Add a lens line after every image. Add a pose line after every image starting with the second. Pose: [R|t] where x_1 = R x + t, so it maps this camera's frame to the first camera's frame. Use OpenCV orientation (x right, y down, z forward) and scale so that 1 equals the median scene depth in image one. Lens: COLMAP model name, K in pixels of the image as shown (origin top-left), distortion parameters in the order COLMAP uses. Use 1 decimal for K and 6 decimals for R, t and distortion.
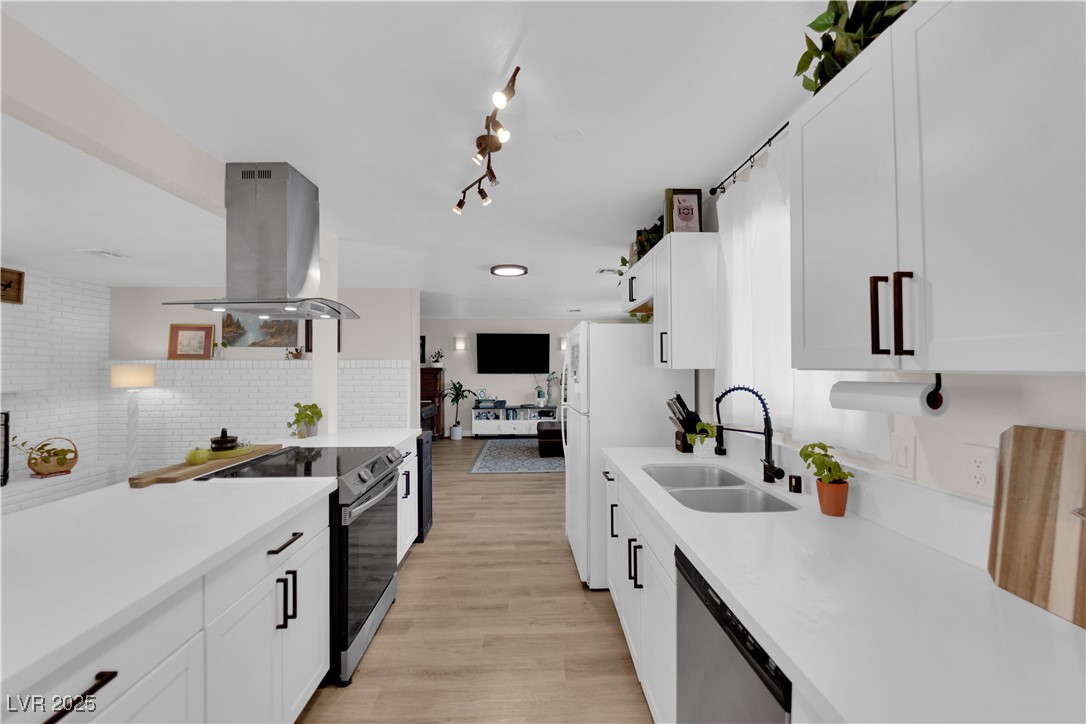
lens RADIAL K [[440.1, 0, 547.2], [0, 440.1, 356.4], [0, 0, 1]] dist [-0.007511, -0.005231]
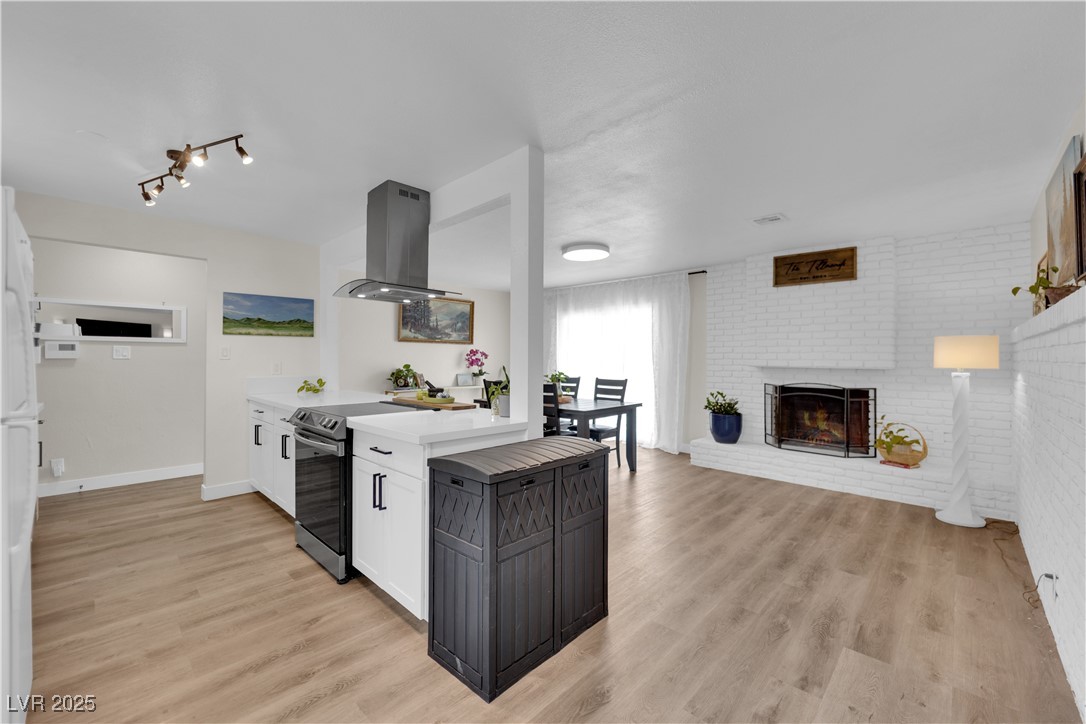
lens RADIAL K [[440.1, 0, 547.2], [0, 440.1, 356.4], [0, 0, 1]] dist [-0.007511, -0.005231]
pose [[-0.725710, -0.001957, -0.687998, -0.017002], [0.015152, 0.999708, -0.018826, 0.058281], [0.687834, -0.024087, -0.725469, 1.132730]]
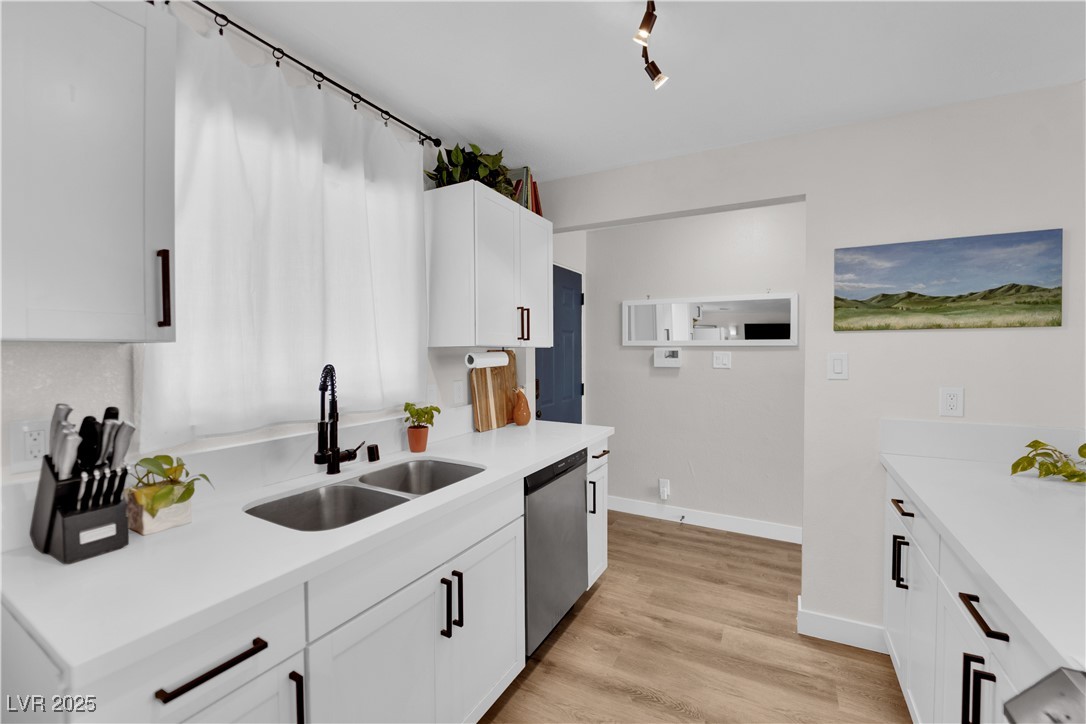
lens RADIAL K [[440.1, 0, 547.2], [0, 440.1, 356.4], [0, 0, 1]] dist [-0.007511, -0.005231]
pose [[-0.854390, -0.004073, 0.519616, -0.126778], [-0.009831, 0.999917, -0.008327, 0.021937], [-0.519538, -0.012223, -0.854360, 0.614840]]
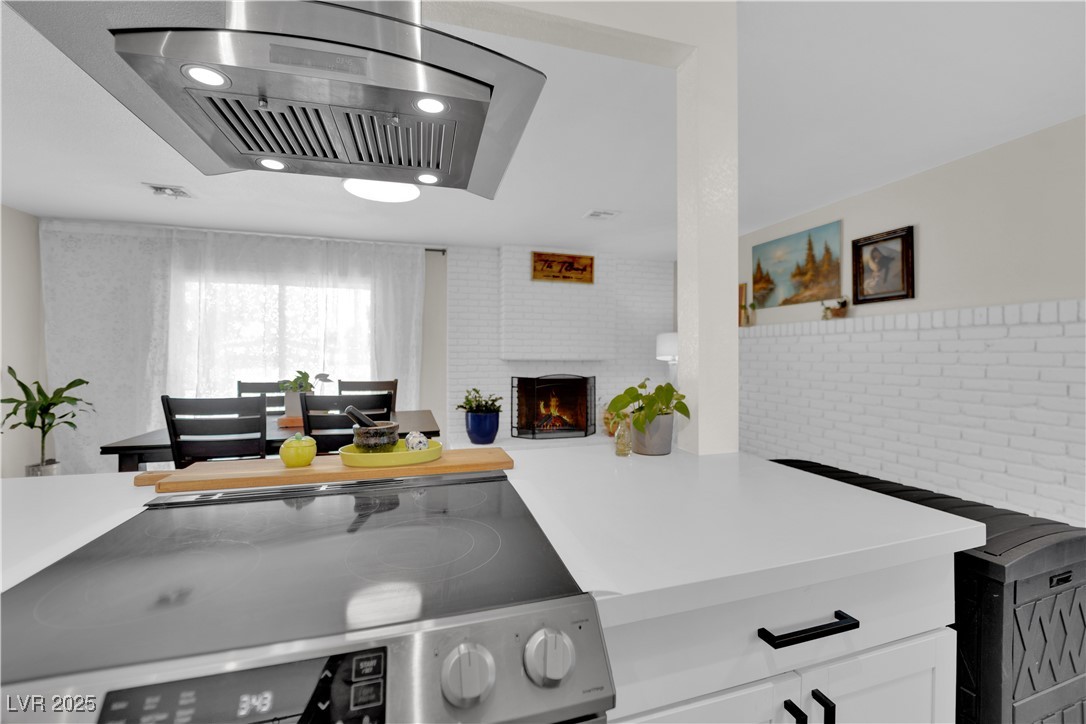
lens RADIAL K [[438.6, 0, 547.0], [0, 438.6, 356.6], [0, 0, 1]] dist [-0.014233, -0.000685]
pose [[0.239659, 0.008105, -0.970823, -0.091550], [0.020443, 0.999701, 0.013392, 0.051019], [0.970642, -0.023056, 0.239422, 0.540078]]
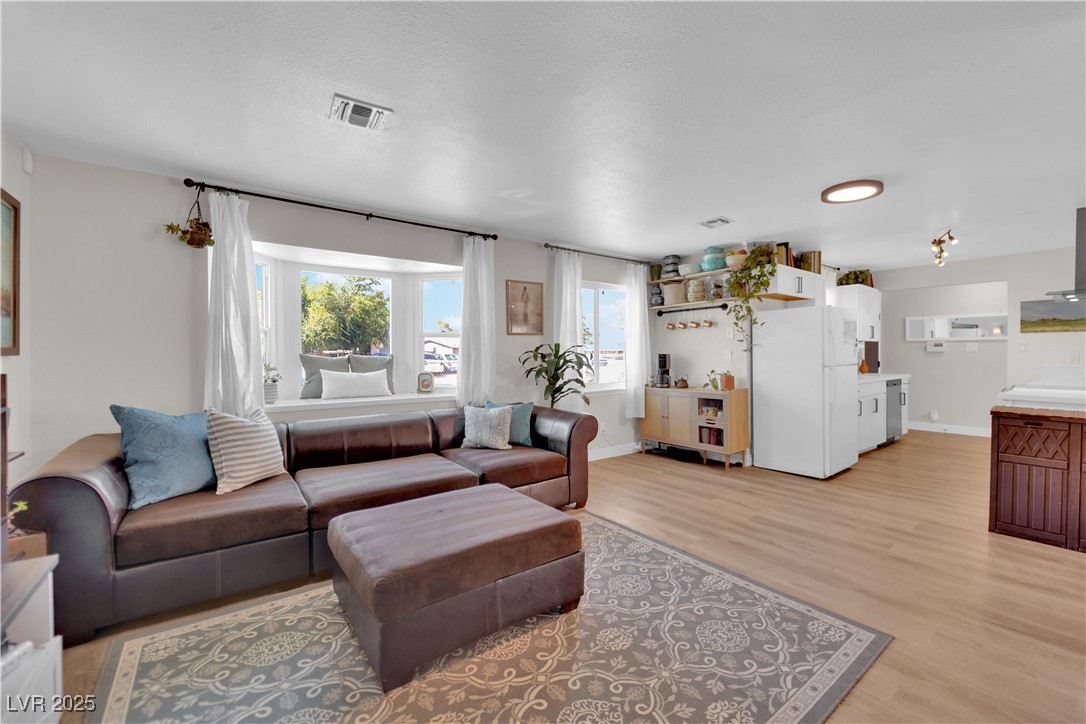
lens RADIAL K [[440.1, 0, 547.2], [0, 440.1, 356.4], [0, 0, 1]] dist [-0.007511, -0.005231]
pose [[-0.564065, -0.001795, 0.825729, -0.380255], [-0.014792, 0.999859, -0.007932, 0.078940], [-0.825598, -0.016688, -0.564012, 1.749975]]
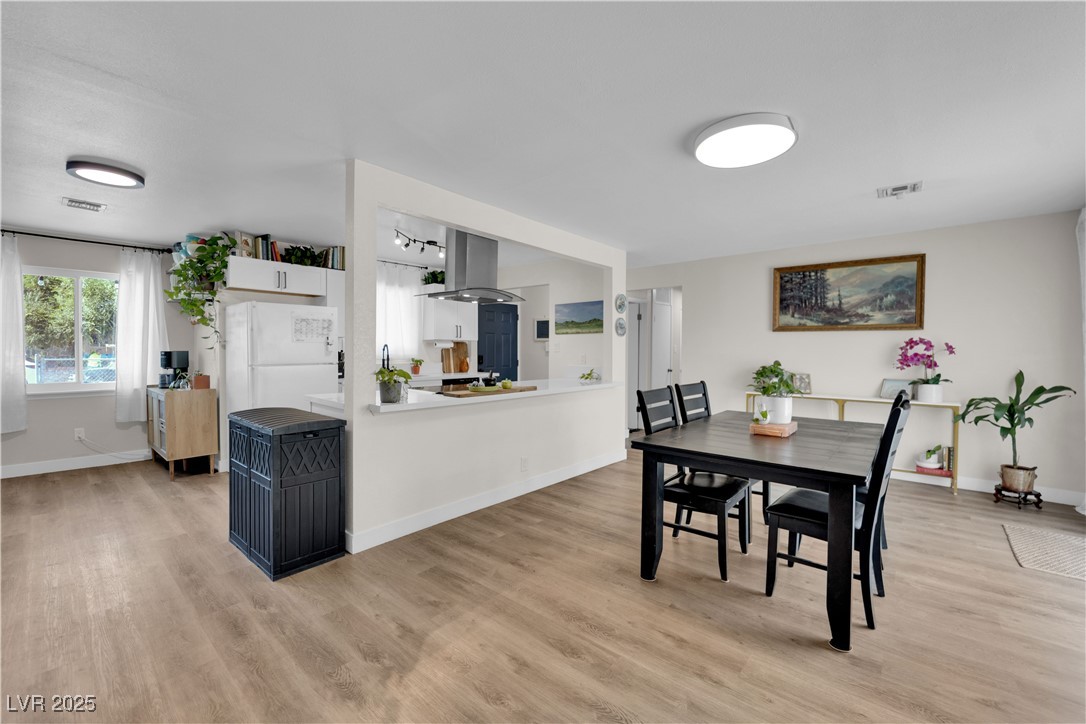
lens RADIAL K [[440.1, 0, 547.2], [0, 440.1, 356.4], [0, 0, 1]] dist [-0.007511, -0.005231]
pose [[-0.724551, -0.011741, 0.689122, -0.968406], [-0.020788, 0.999772, -0.004823, 0.057697], [-0.688908, -0.017820, -0.724630, 0.986907]]
